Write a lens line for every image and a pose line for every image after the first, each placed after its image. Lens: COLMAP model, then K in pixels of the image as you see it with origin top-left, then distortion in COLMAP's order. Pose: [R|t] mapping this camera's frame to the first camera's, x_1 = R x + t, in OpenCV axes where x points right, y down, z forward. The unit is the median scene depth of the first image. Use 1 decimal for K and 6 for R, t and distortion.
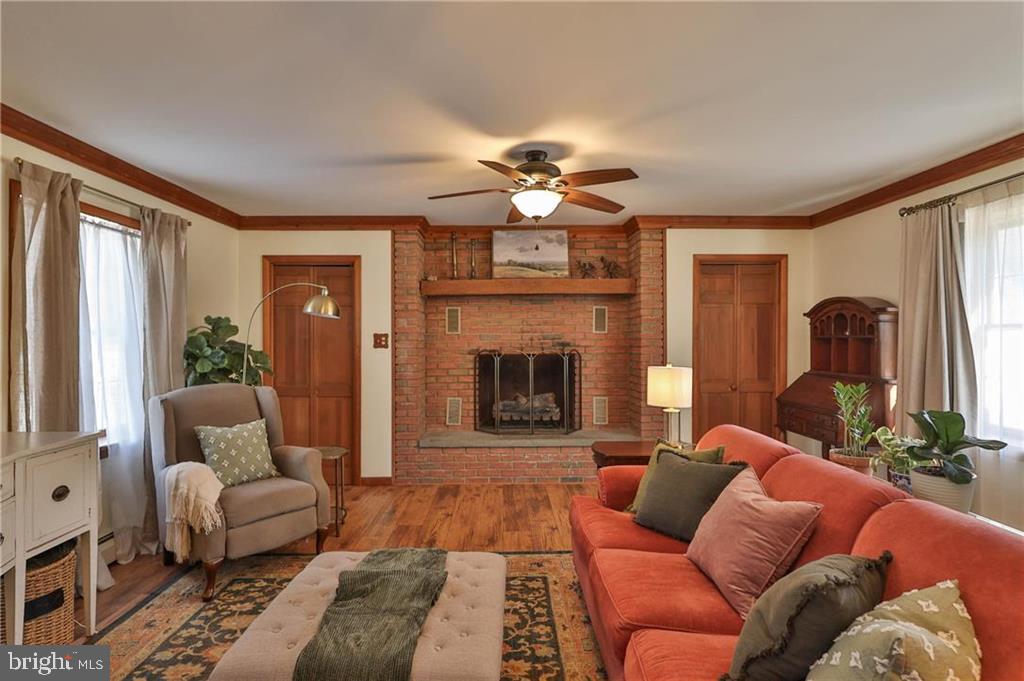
lens RADIAL K [[519.5, 0, 512.0], [0, 519.5, 340.5], [0, 0, 1]] dist [-0.000368, -0.000887]
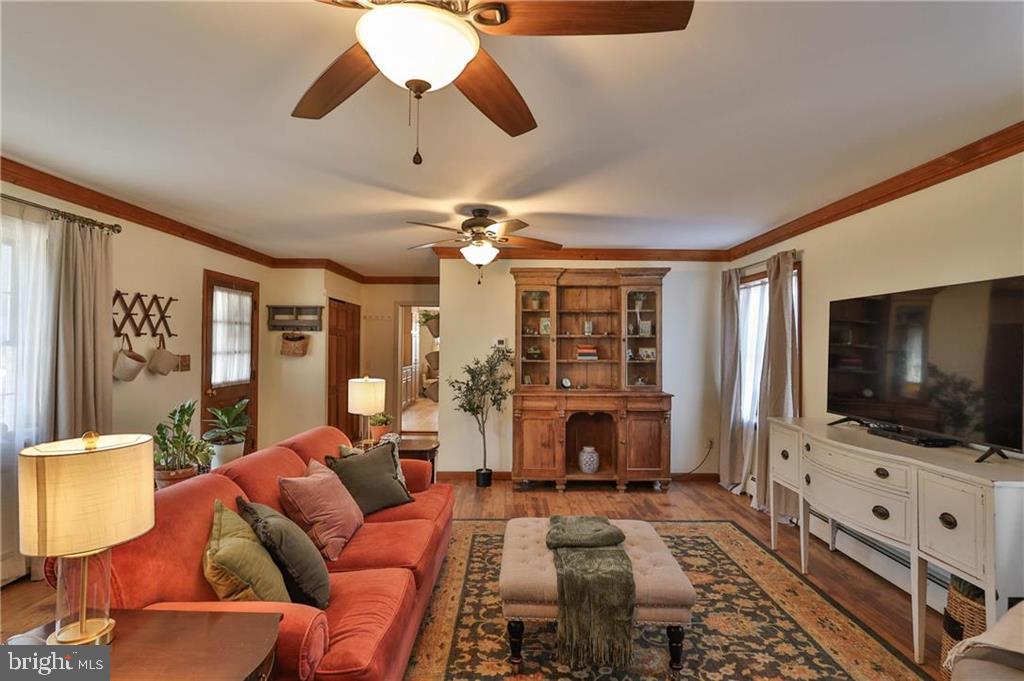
lens RADIAL K [[515.2, 0, 508.4], [0, 515.2, 338.8], [0, 0, 1]] dist [-0.004054, -0.000506]
pose [[-0.999578, -0.000040, 0.029039, -0.028579], [-0.000074, 0.999999, -0.001169, -0.029154], [-0.029039, -0.001171, -0.999578, 0.936077]]
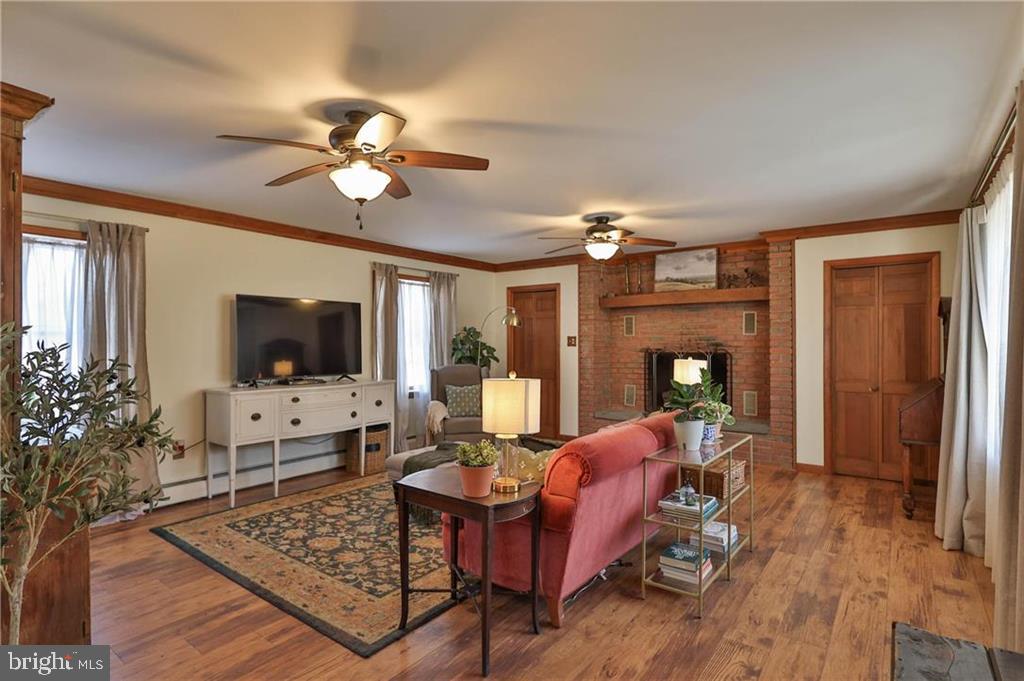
lens RADIAL K [[519.5, 0, 512.0], [0, 519.5, 340.5], [0, 0, 1]] dist [-0.000368, -0.000887]
pose [[0.785643, 0.001305, -0.618679, 0.500459], [-0.005208, 0.999976, -0.004503, 0.005950], [0.618658, 0.006760, 0.785631, -0.229734]]
